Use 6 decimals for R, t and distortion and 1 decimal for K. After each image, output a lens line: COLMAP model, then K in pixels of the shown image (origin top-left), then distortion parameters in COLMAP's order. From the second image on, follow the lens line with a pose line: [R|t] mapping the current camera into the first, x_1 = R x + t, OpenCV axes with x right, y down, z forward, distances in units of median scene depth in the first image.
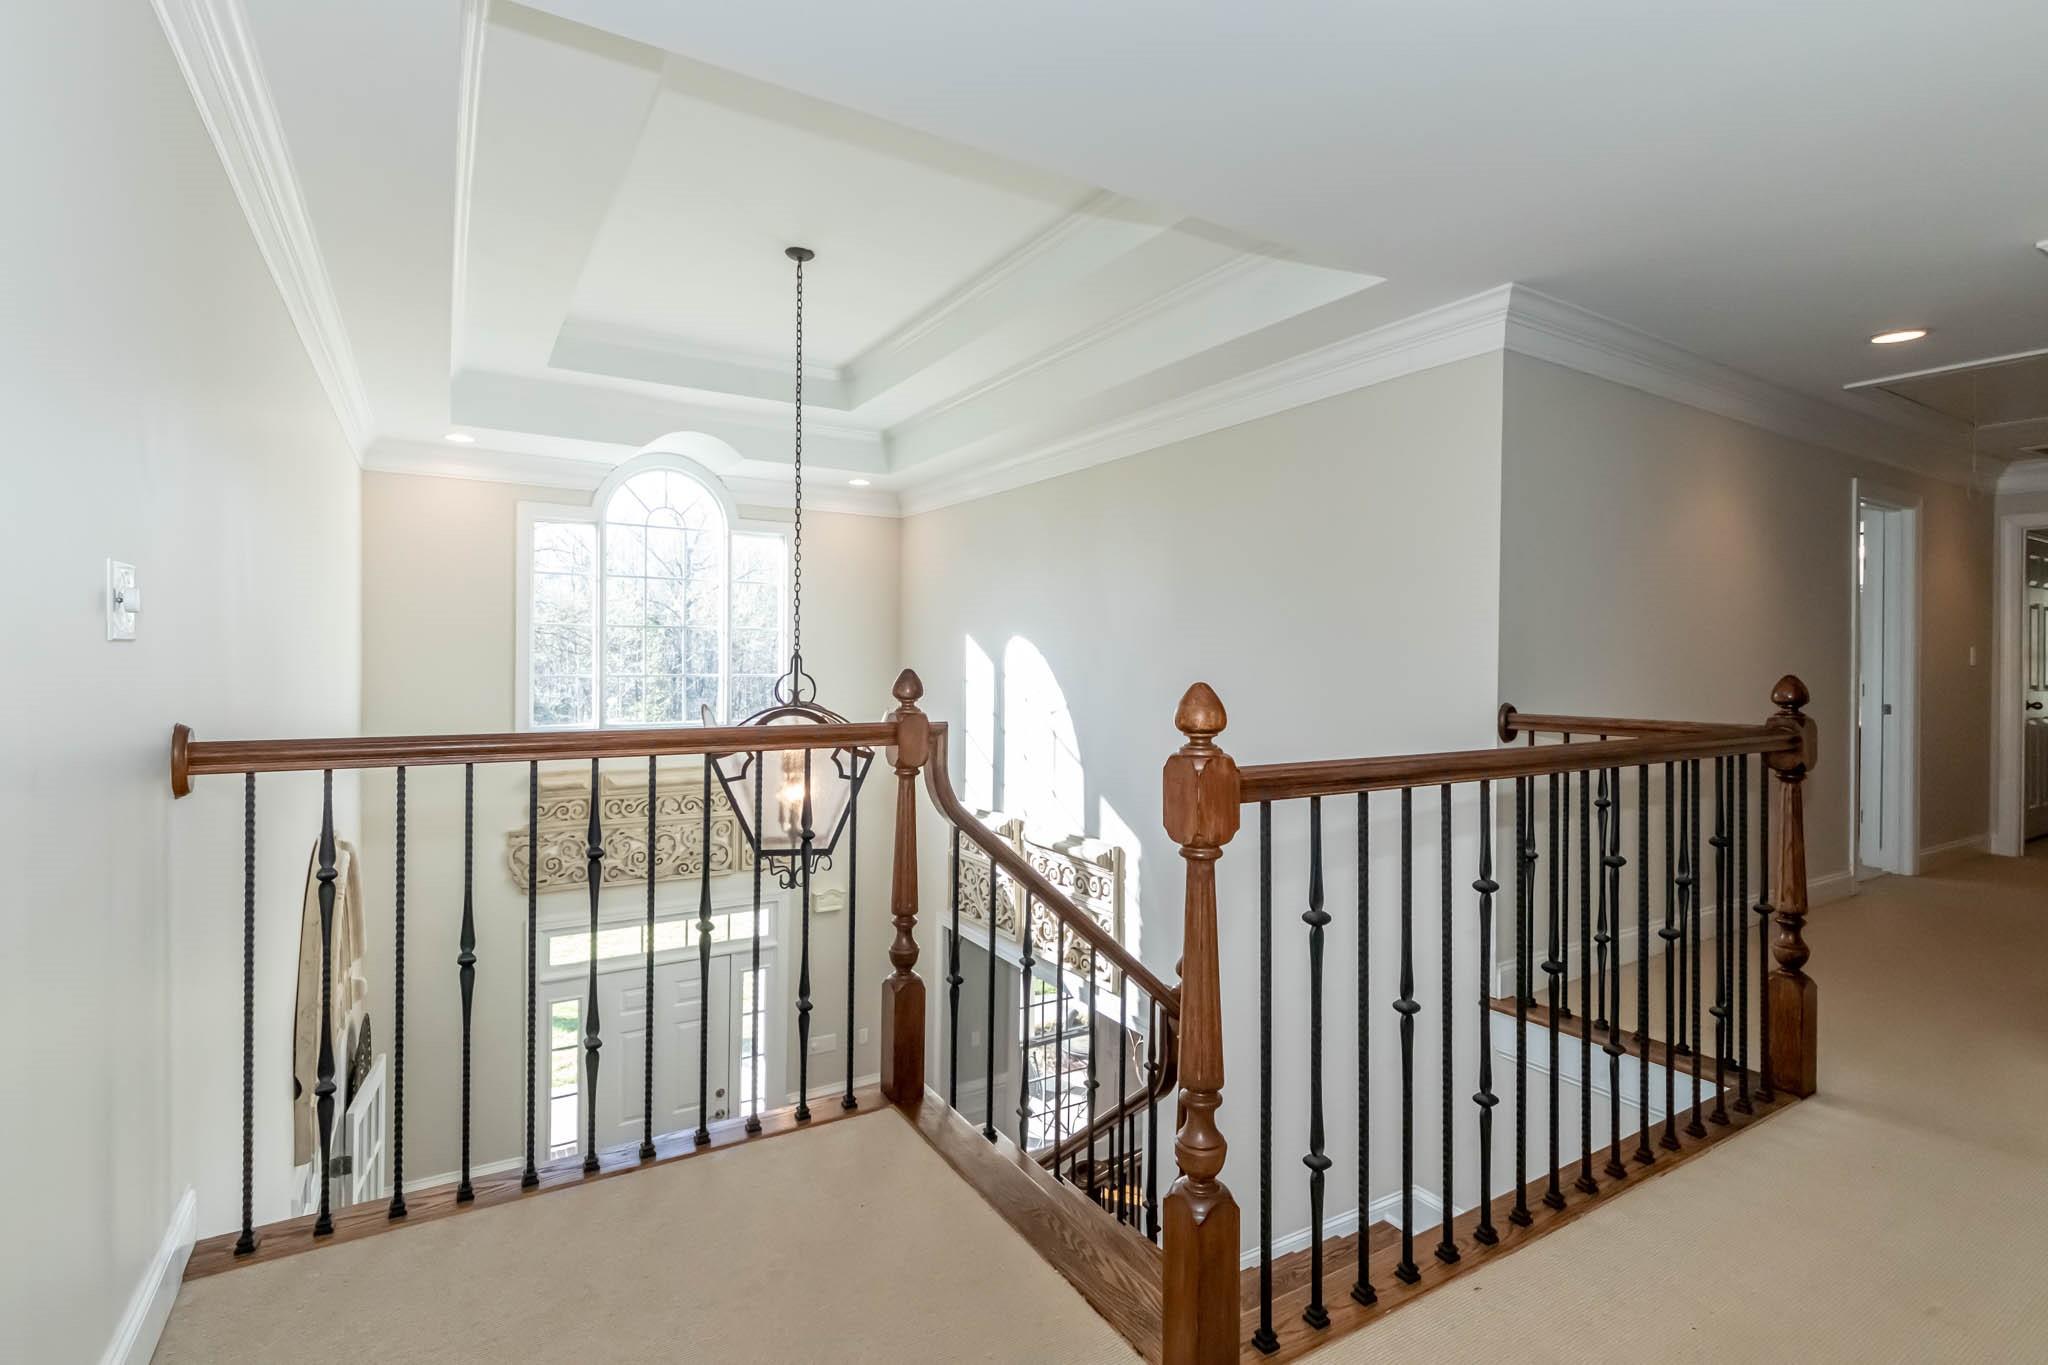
lens RADIAL K [[953.3, 0, 1026.7], [0, 953.3, 673.7], [0, 0, 1]] dist [0.004576, -0.003065]
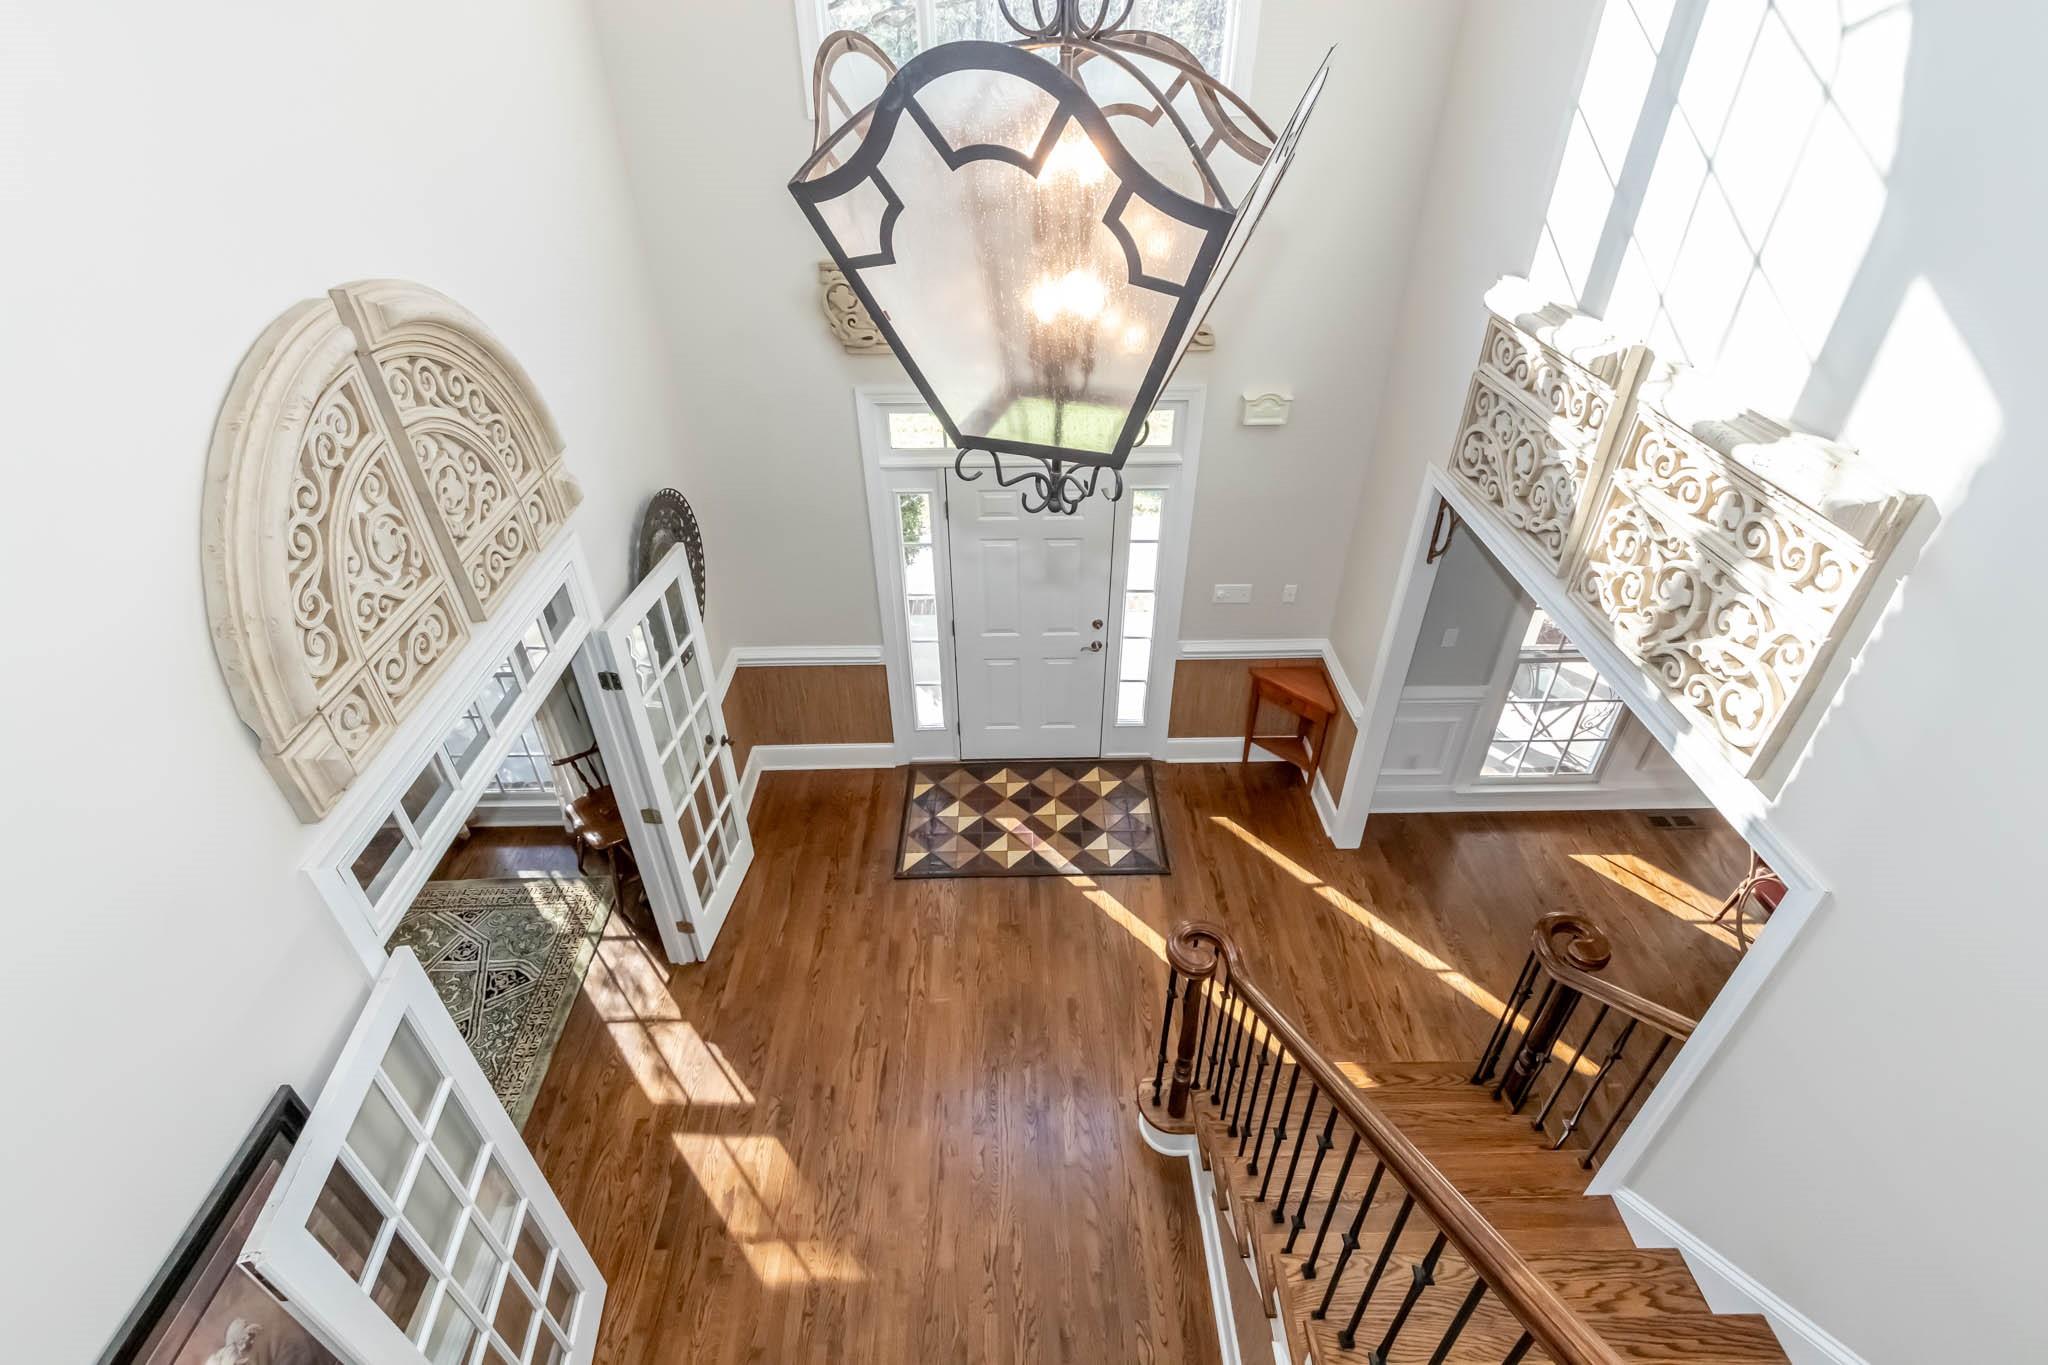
lens RADIAL K [[953.3, 0, 1032.7], [0, 953.3, 669.9], [0, 0, 1]] dist [0.004576, -0.003065]
pose [[0.865015, 0.276956, -0.418382, -0.027539], [0.009200, 0.824959, 0.565117, 0.019260], [0.501661, -0.492684, 0.711054, 0.454357]]
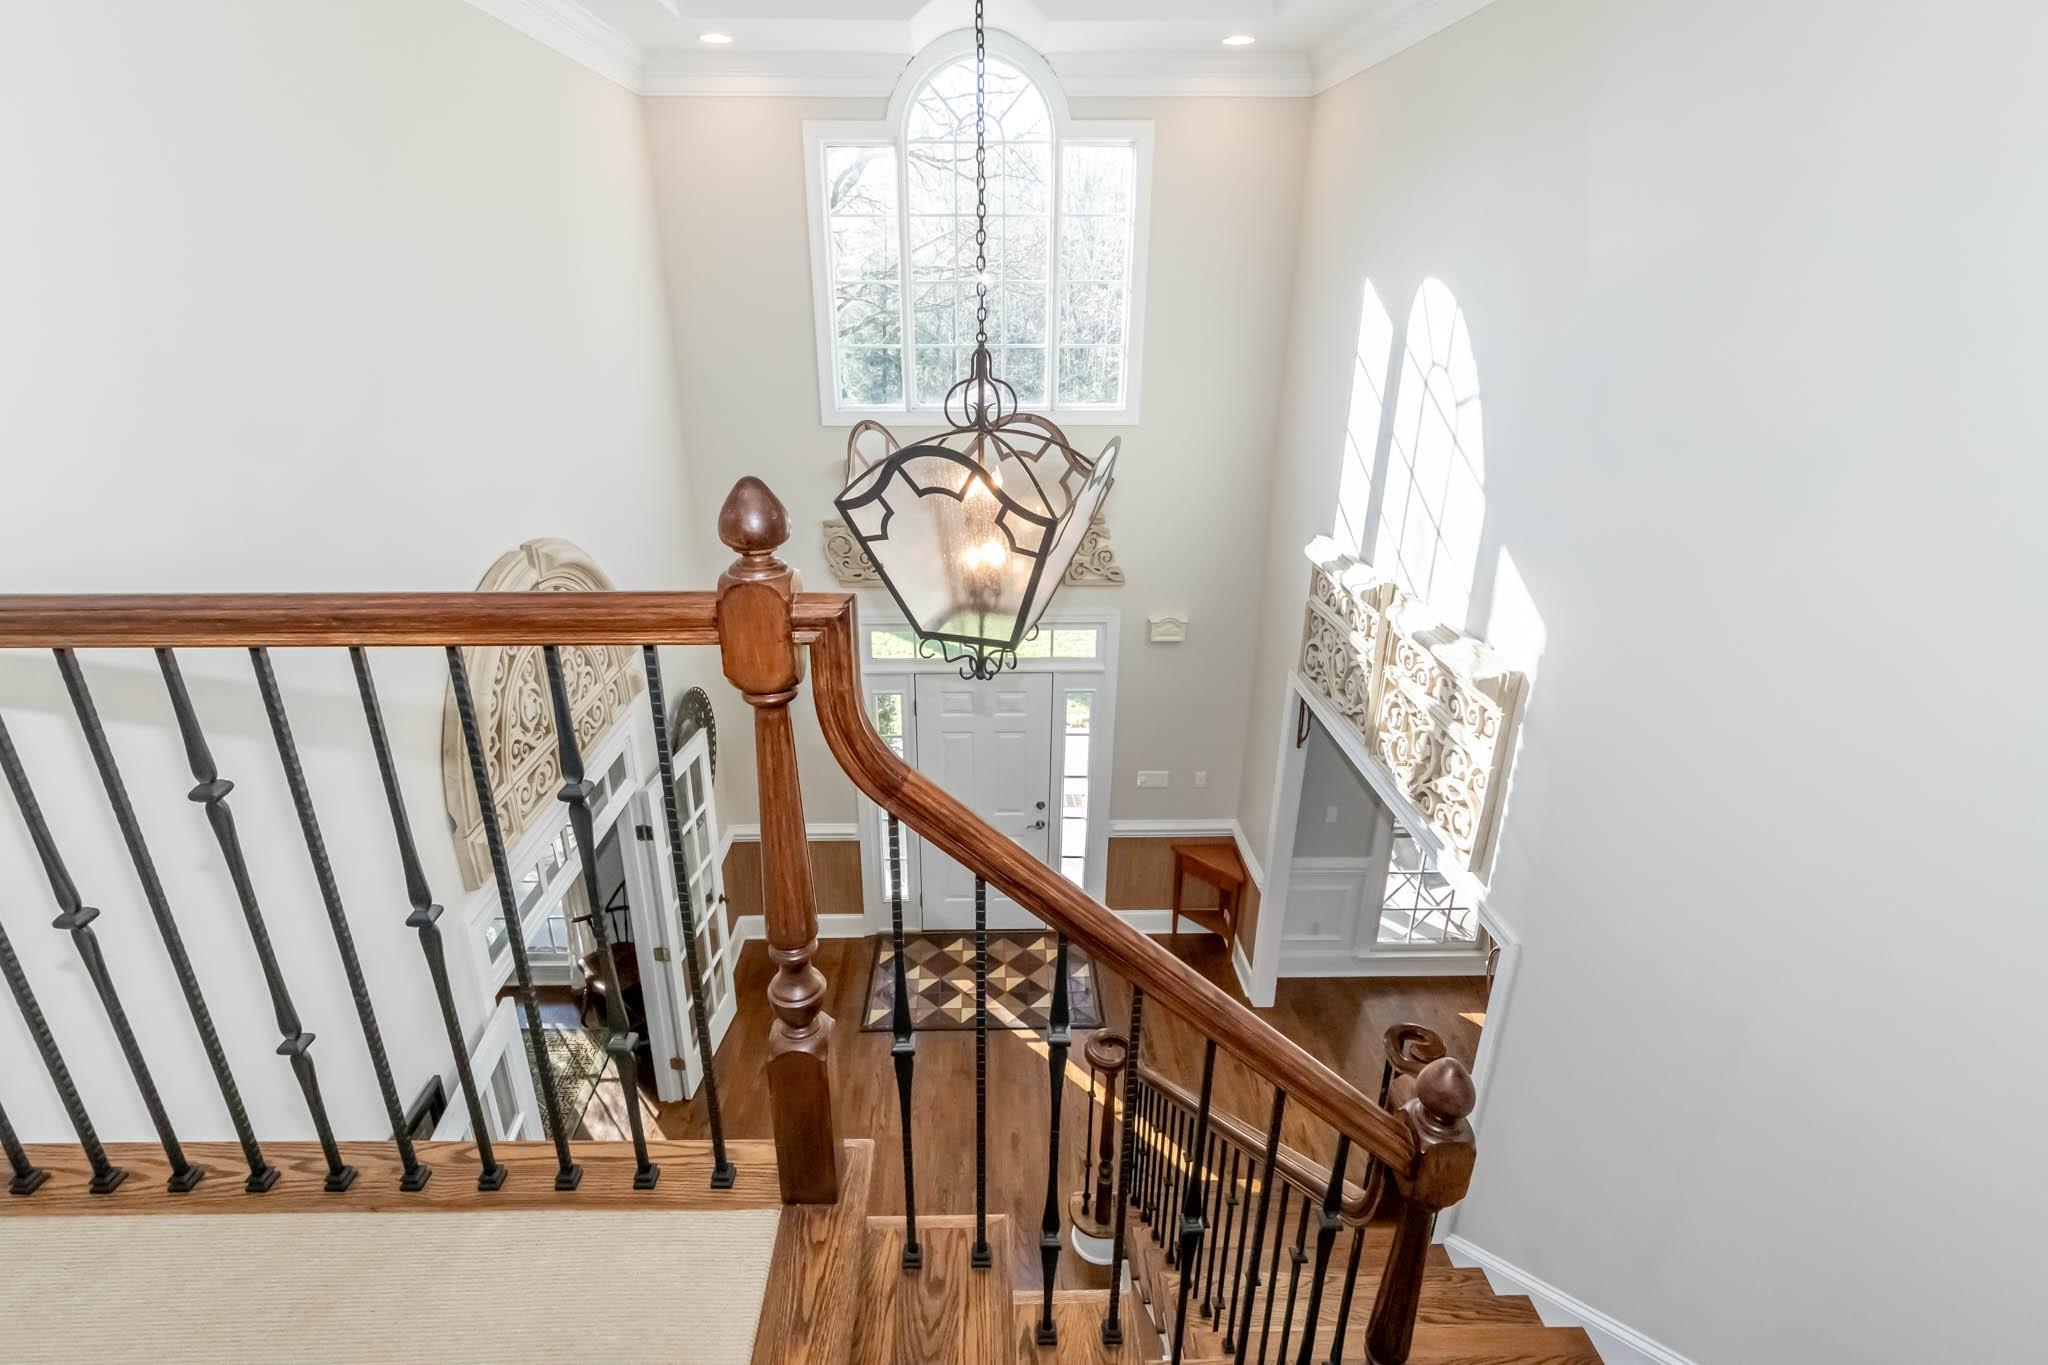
lens RADIAL K [[953.3, 0, 1006.1], [0, 953.3, 674.6], [0, 0, 1]] dist [0.004576, -0.003065]
pose [[0.866225, 0.177920, -0.466903, 0.089349], [0.003844, 0.932052, 0.362303, -0.036156], [0.499639, -0.315631, 0.806683, 0.294398]]
